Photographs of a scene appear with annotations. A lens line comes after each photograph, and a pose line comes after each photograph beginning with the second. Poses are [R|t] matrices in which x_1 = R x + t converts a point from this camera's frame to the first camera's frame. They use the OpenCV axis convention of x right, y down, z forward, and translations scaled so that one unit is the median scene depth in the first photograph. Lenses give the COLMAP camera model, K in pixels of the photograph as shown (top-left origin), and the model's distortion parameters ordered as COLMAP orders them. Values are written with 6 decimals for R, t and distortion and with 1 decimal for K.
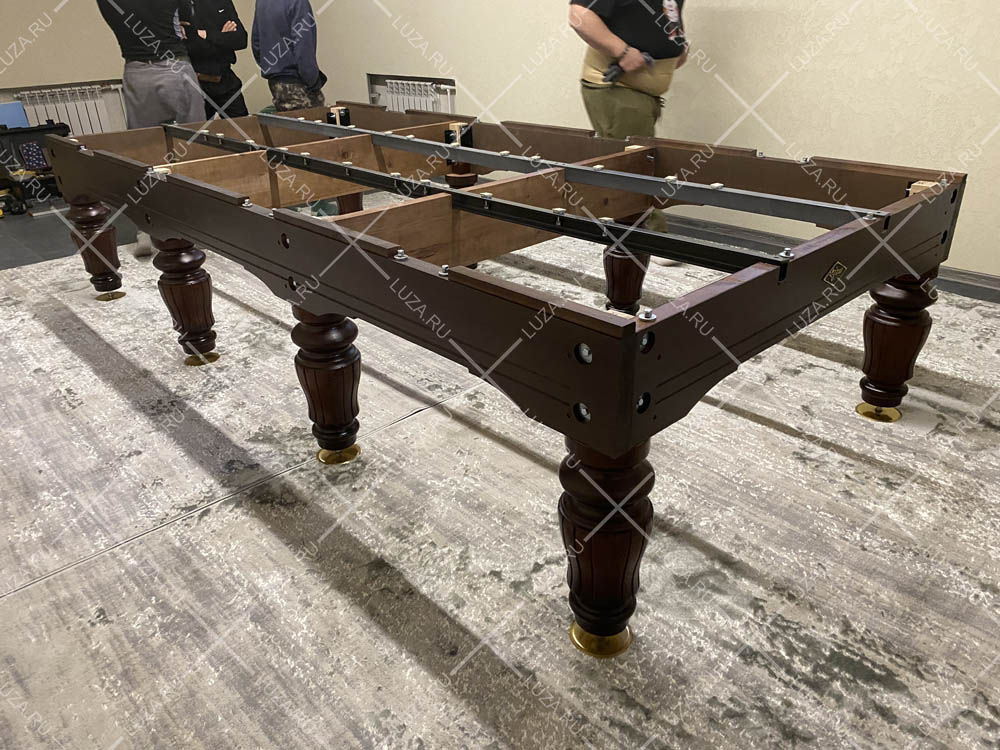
lens RADIAL K [[761.5, 0, 500.0], [0, 761.5, 375.0], [0, 0, 1]] dist [0.007858, 0.002347]
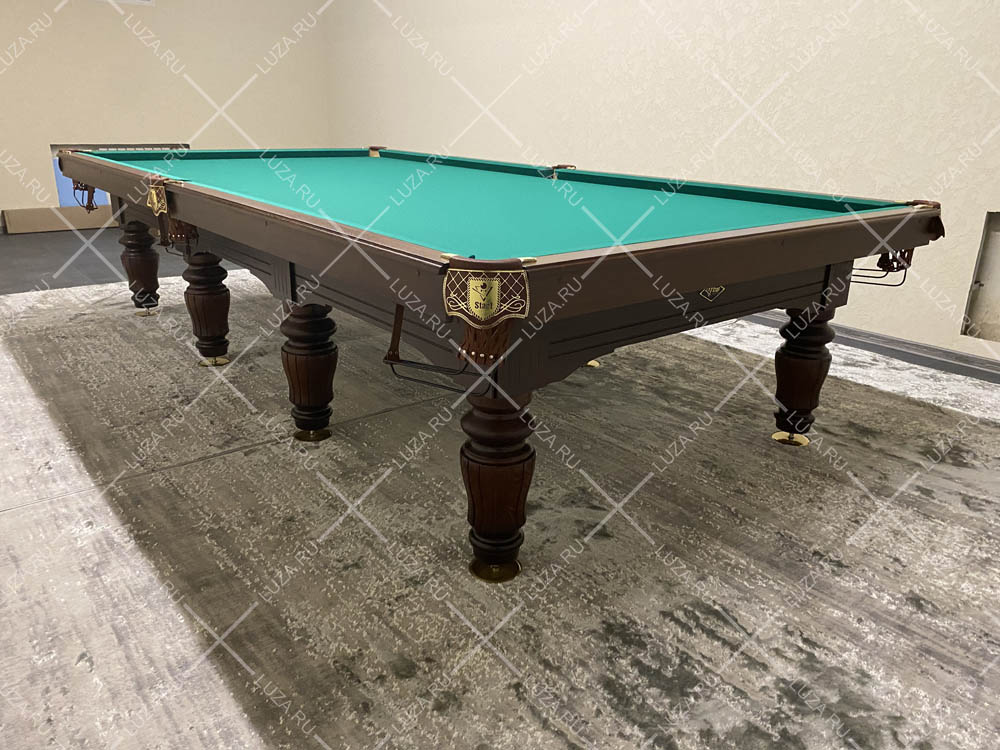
lens RADIAL K [[760.6, 0, 502.1], [0, 760.6, 361.0], [0, 0, 1]] dist [0.012705, 0.000289]
pose [[0.996278, 0.070980, -0.048914, 0.161879], [-0.076954, 0.988040, -0.133622, 0.161900], [0.038845, 0.136889, 0.989824, -0.198414]]
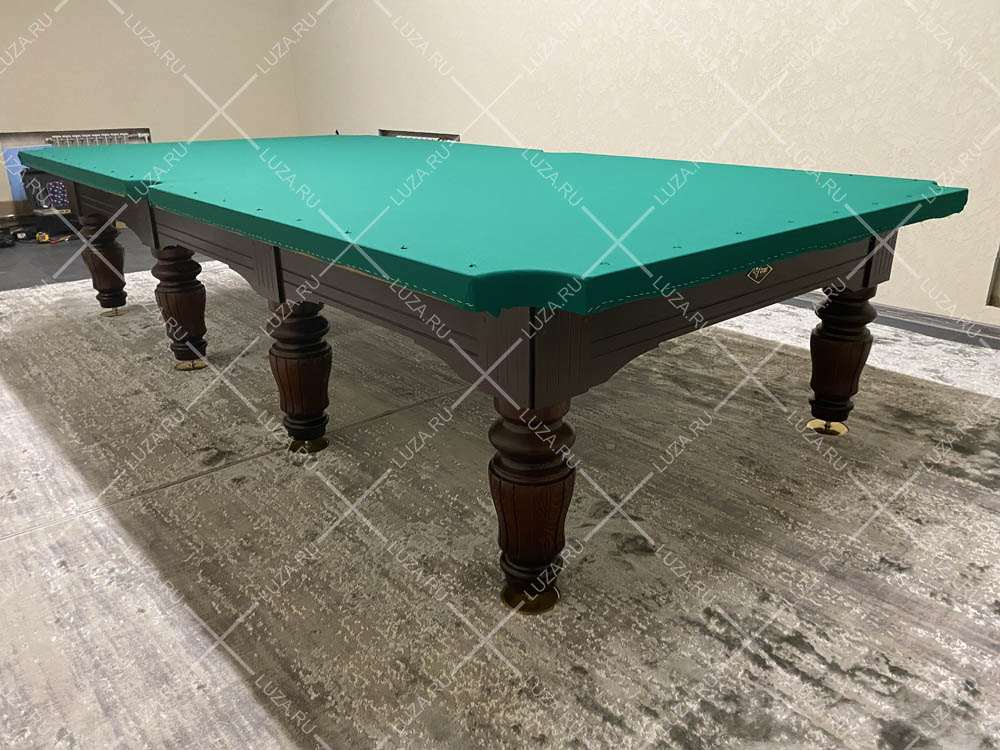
lens RADIAL K [[761.5, 0, 500.0], [0, 761.5, 375.0], [0, 0, 1]] dist [0.007858, 0.002347]
pose [[0.999246, 0.034240, -0.018310, 0.090196], [-0.035778, 0.995154, -0.091590, 0.121708], [0.015085, 0.092176, 0.995628, -0.067596]]
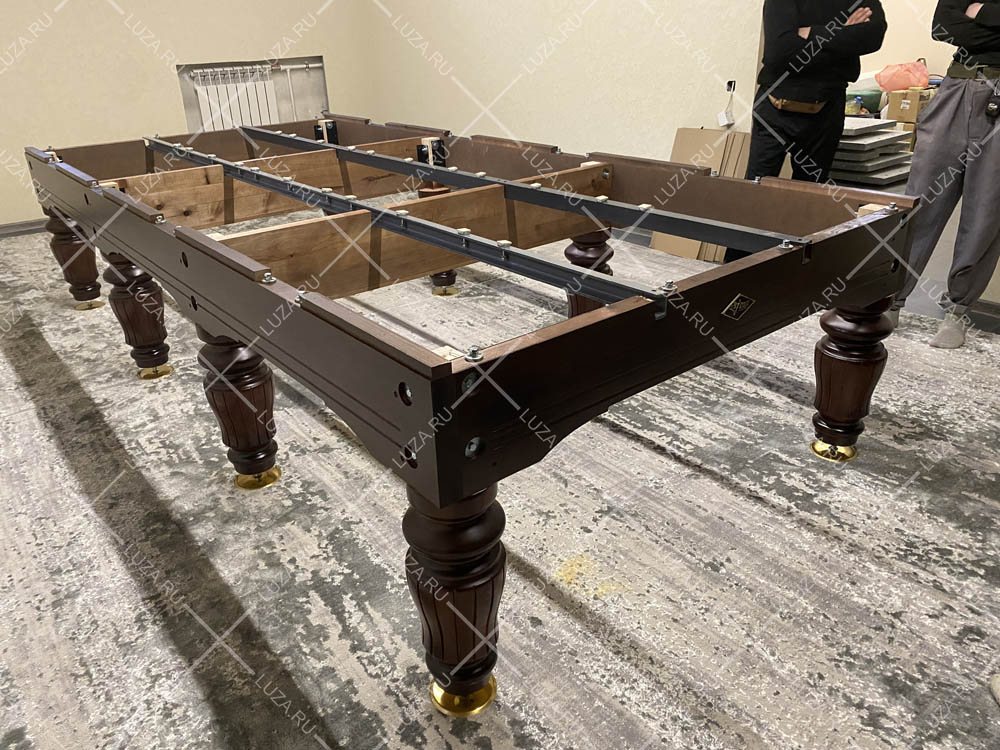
lens RADIAL K [[765.6, 0, 486.4], [0, 765.6, 361.9], [0, 0, 1]] dist [0.002759, 0.006271]
pose [[0.996655, 0.025368, -0.077692, 0.199931], [-0.027668, 0.999206, -0.028677, -0.028614], [0.076903, 0.030731, 0.996565, 0.055288]]
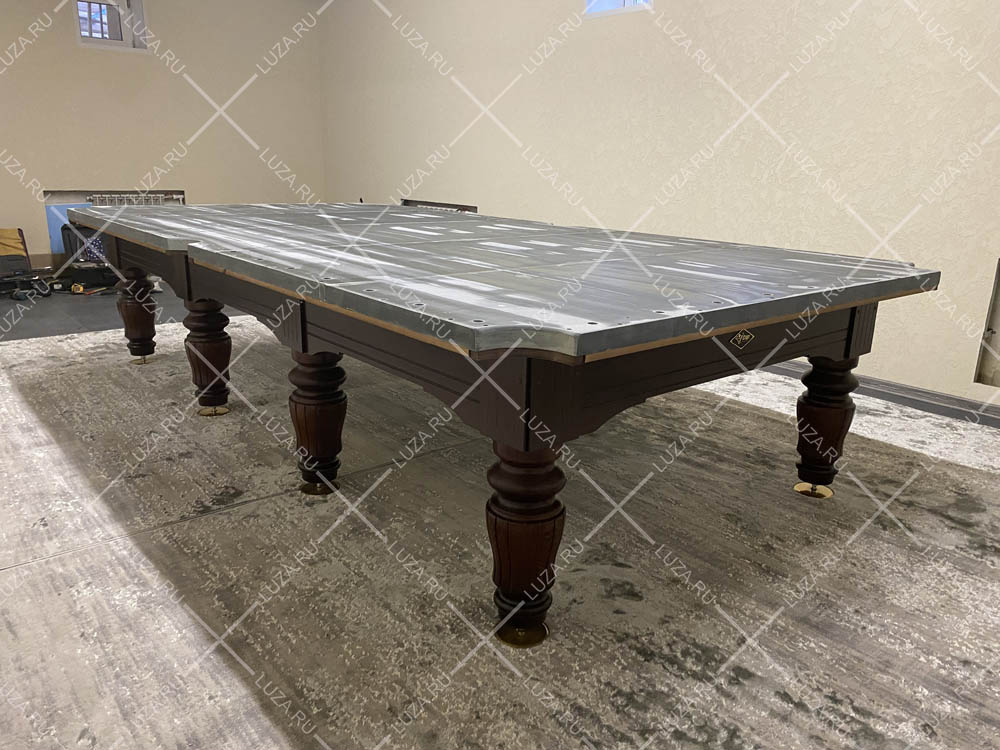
lens RADIAL K [[761.5, 0, 500.0], [0, 761.5, 375.0], [0, 0, 1]] dist [0.007858, 0.002347]
pose [[0.996965, 0.067924, -0.038047, 0.107516], [-0.073618, 0.981483, -0.176835, 0.154414], [0.025331, 0.179099, 0.983505, -0.156506]]
